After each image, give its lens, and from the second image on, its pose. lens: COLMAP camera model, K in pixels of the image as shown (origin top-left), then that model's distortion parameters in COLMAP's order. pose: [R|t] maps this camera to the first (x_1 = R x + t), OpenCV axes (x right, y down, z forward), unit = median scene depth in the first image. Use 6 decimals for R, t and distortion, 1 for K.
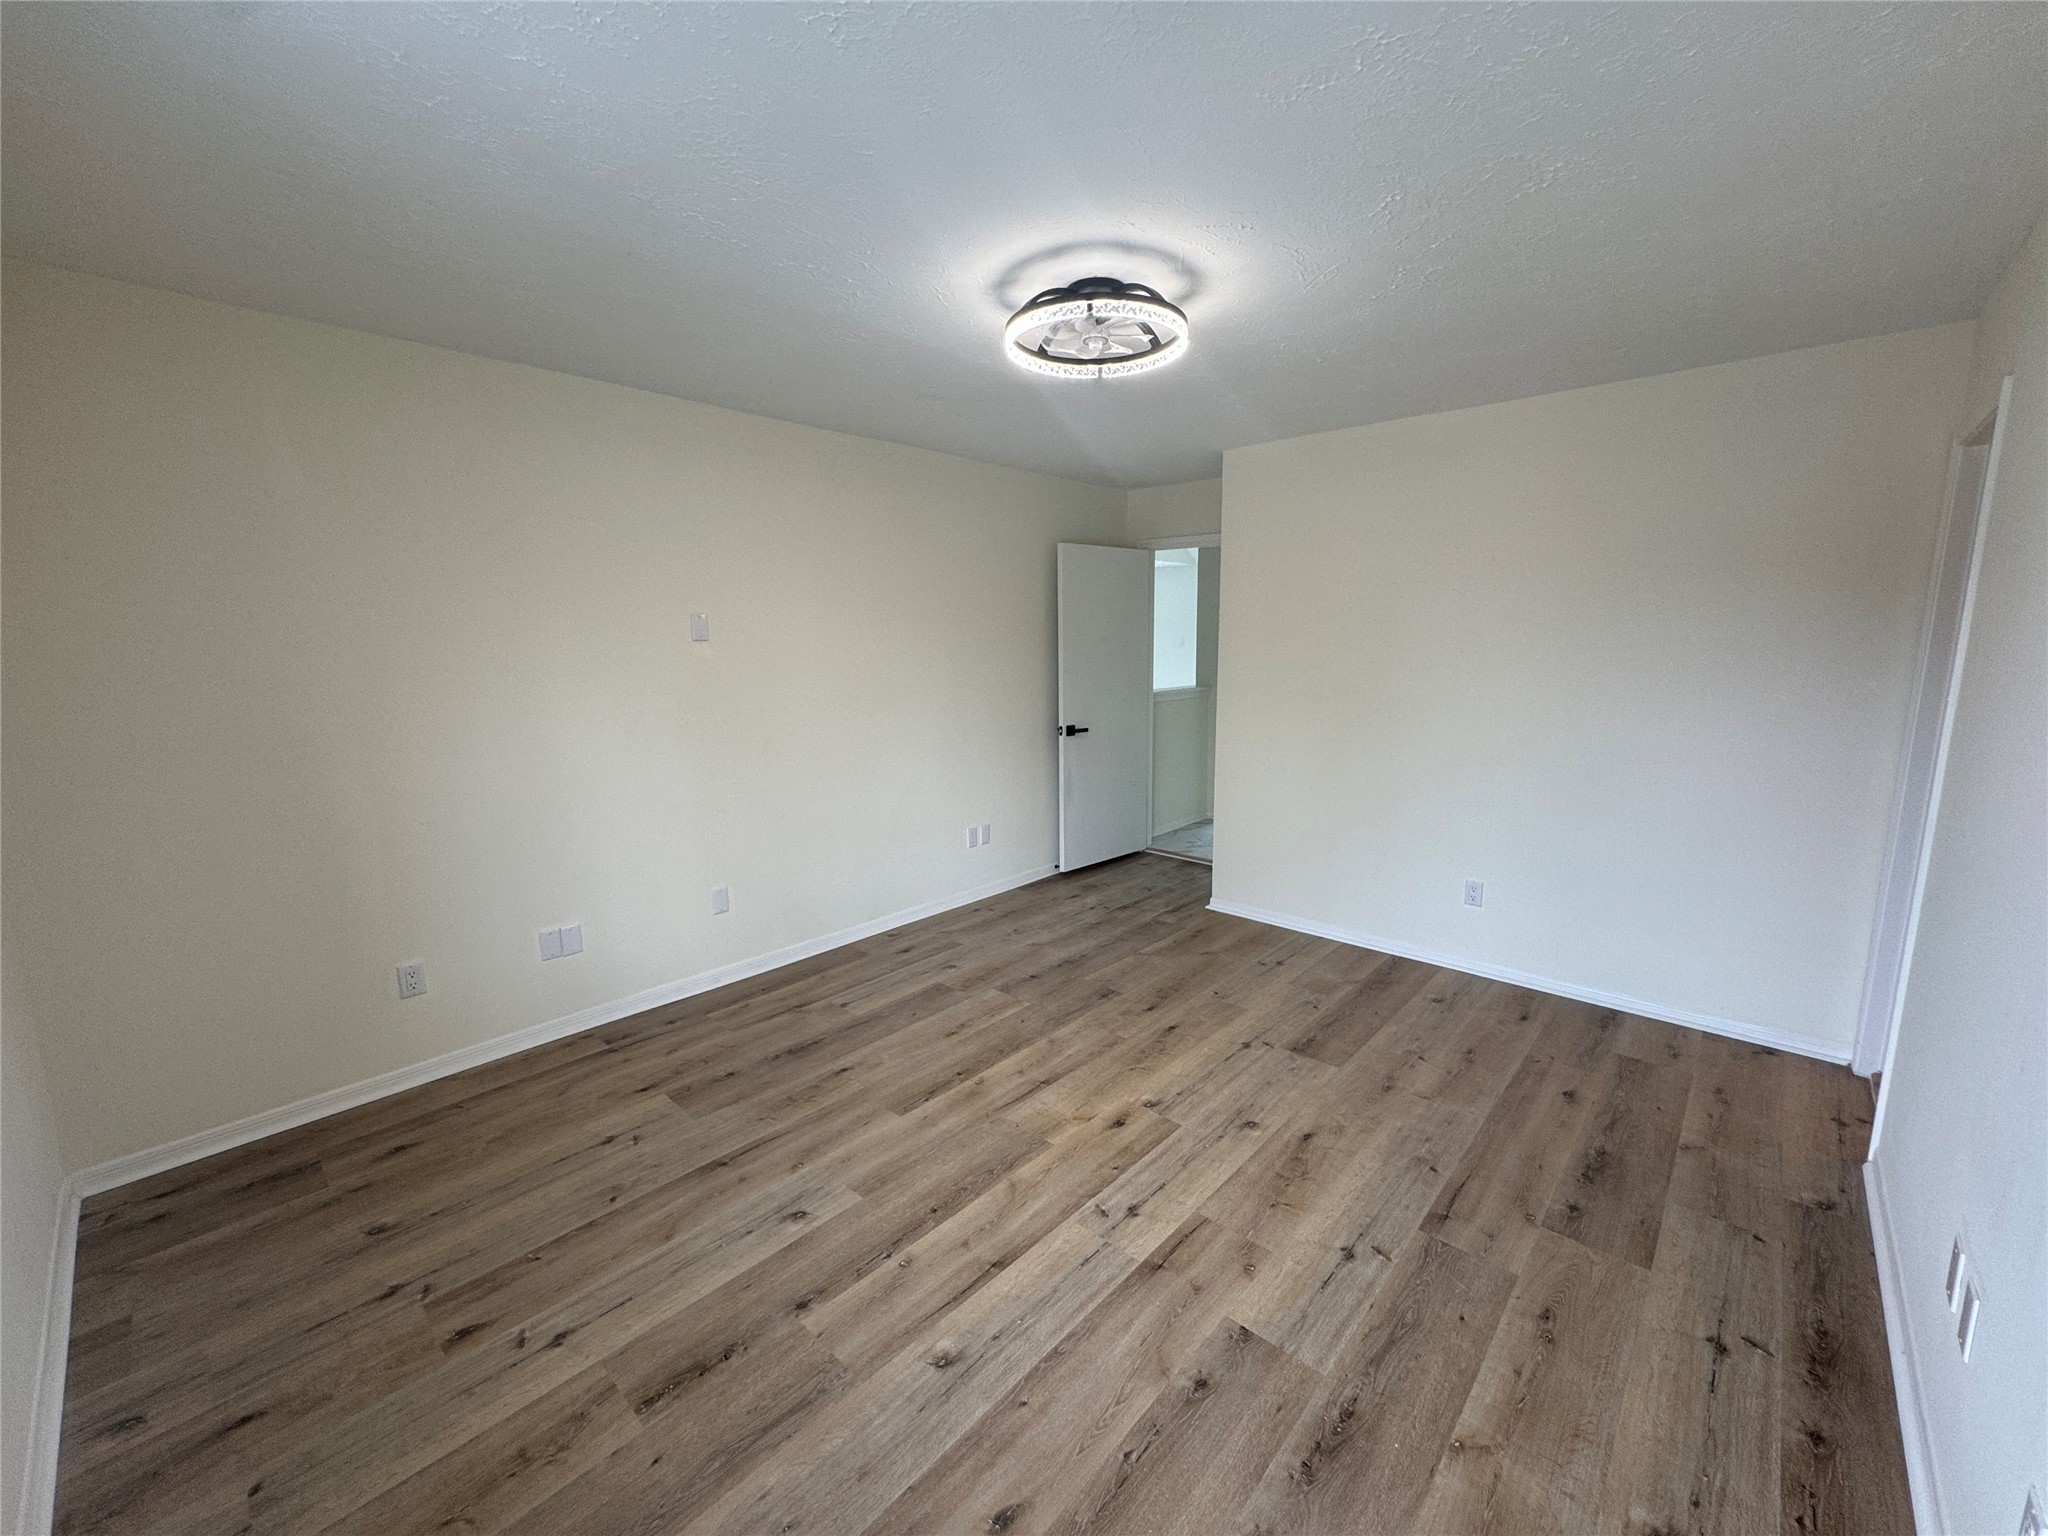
lens RADIAL K [[818.4, 0, 1024.0], [0, 818.4, 768.2], [0, 0, 1]] dist [-0.002494, 0.000392]
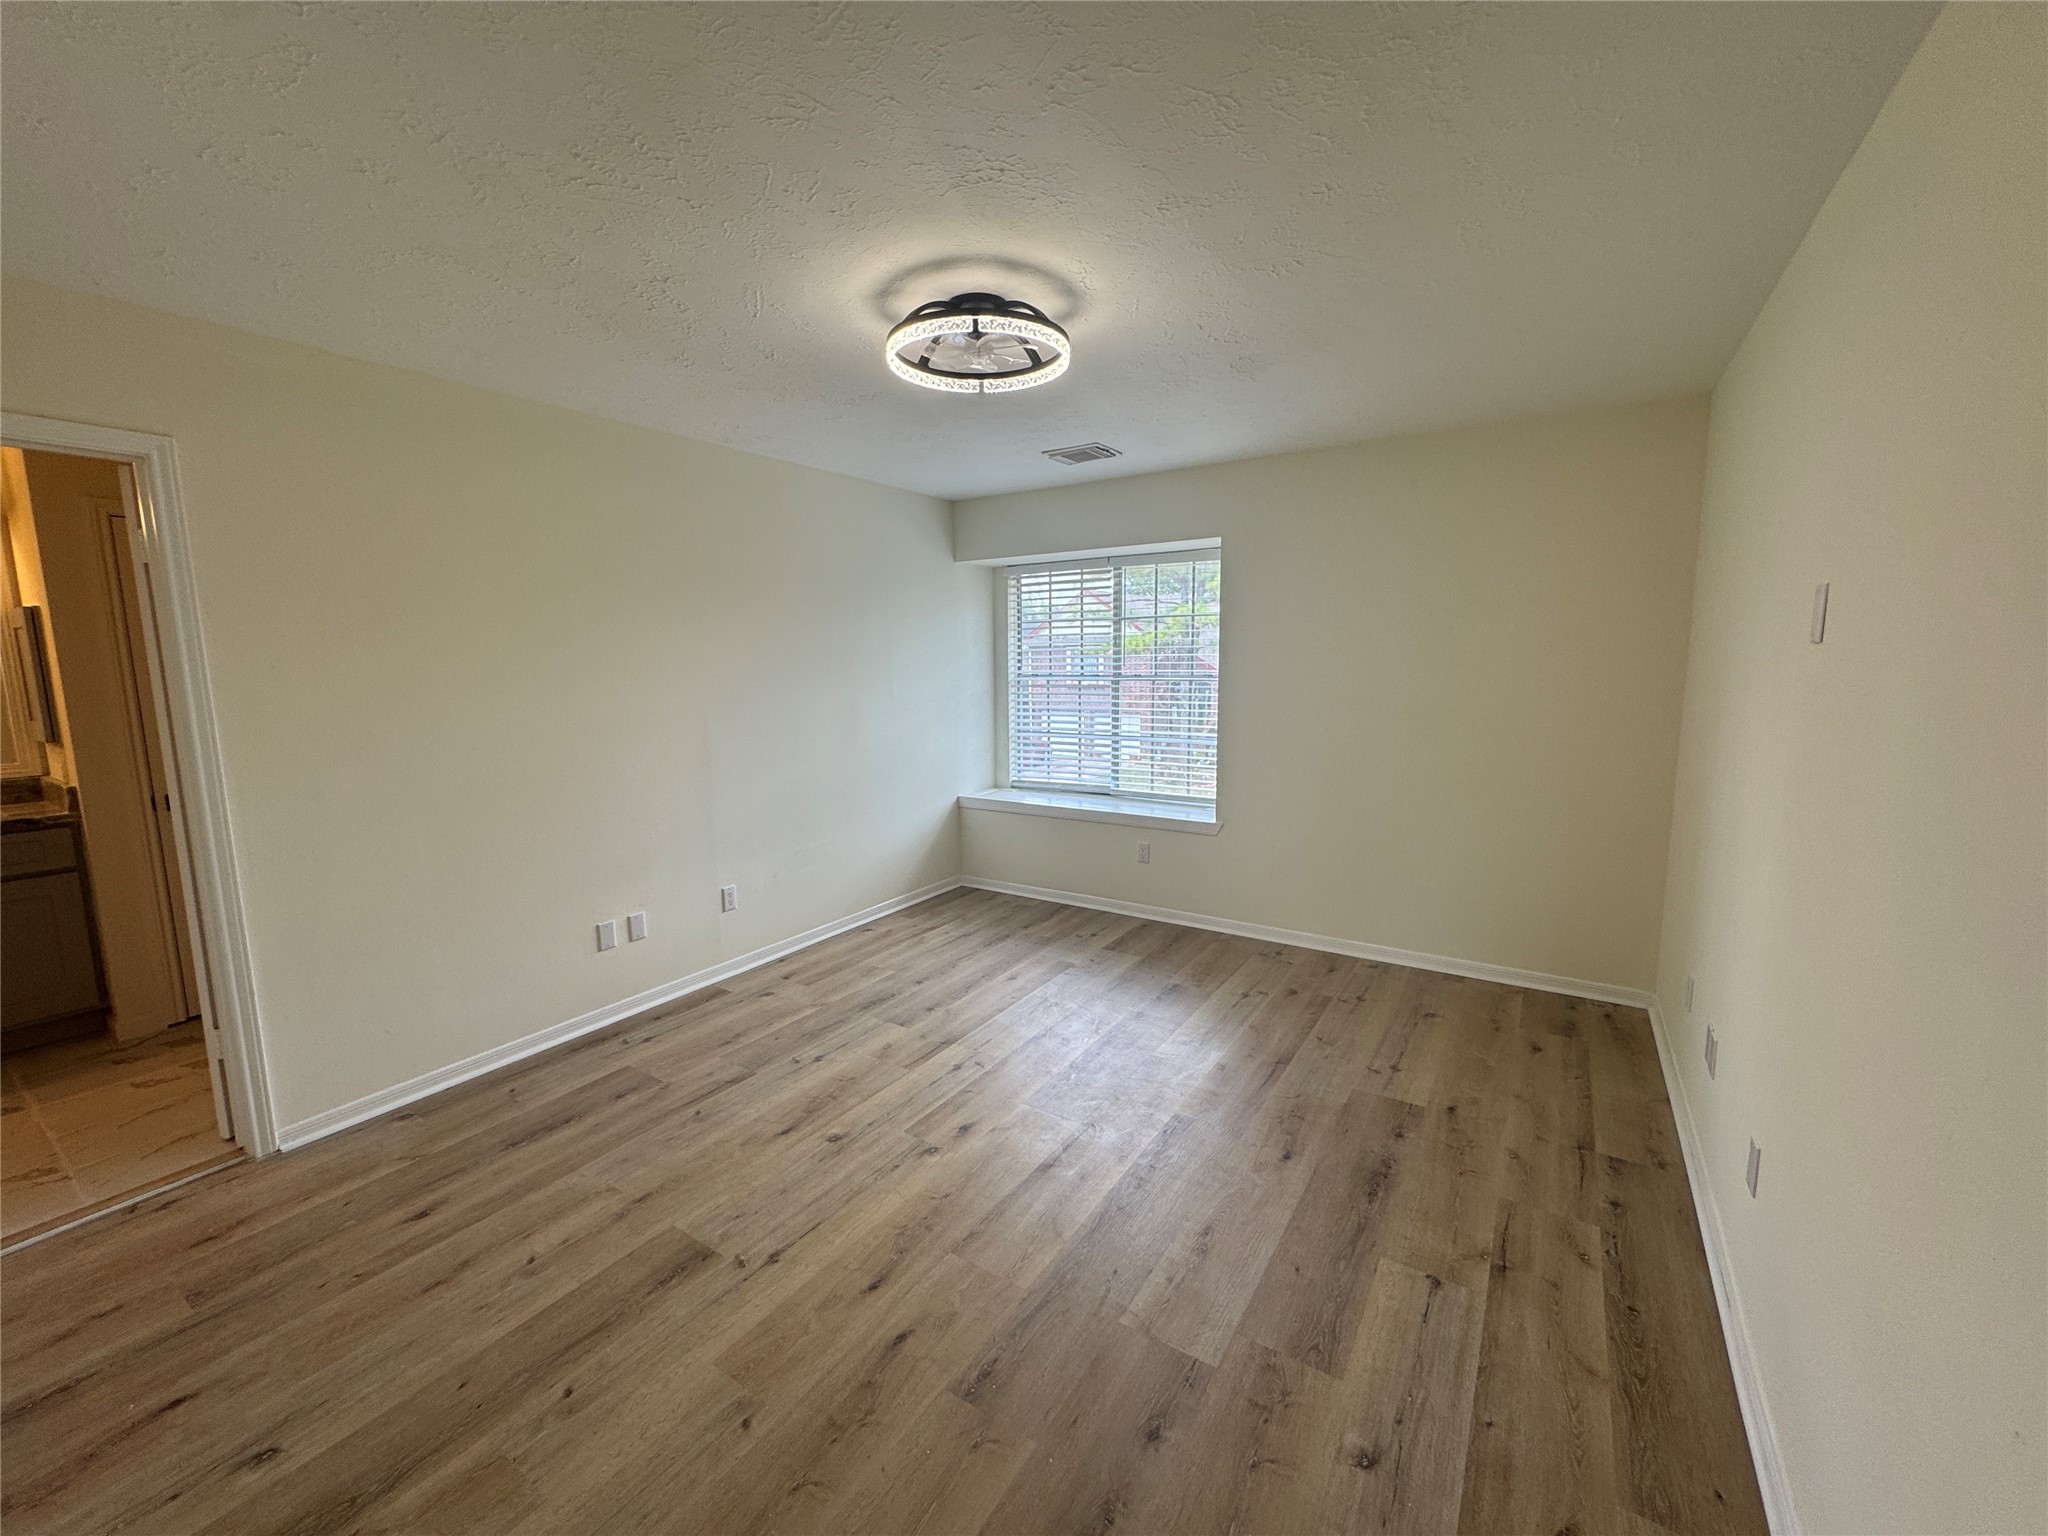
lens RADIAL K [[818.4, 0, 1023.6], [0, 818.4, 767.0], [0, 0, 1]] dist [-0.002494, 0.000392]
pose [[-0.986421, 0.040793, -0.159090, 0.187482], [-0.007141, 0.957093, 0.289693, -0.293753], [0.164081, 0.286896, -0.943805, 1.843281]]
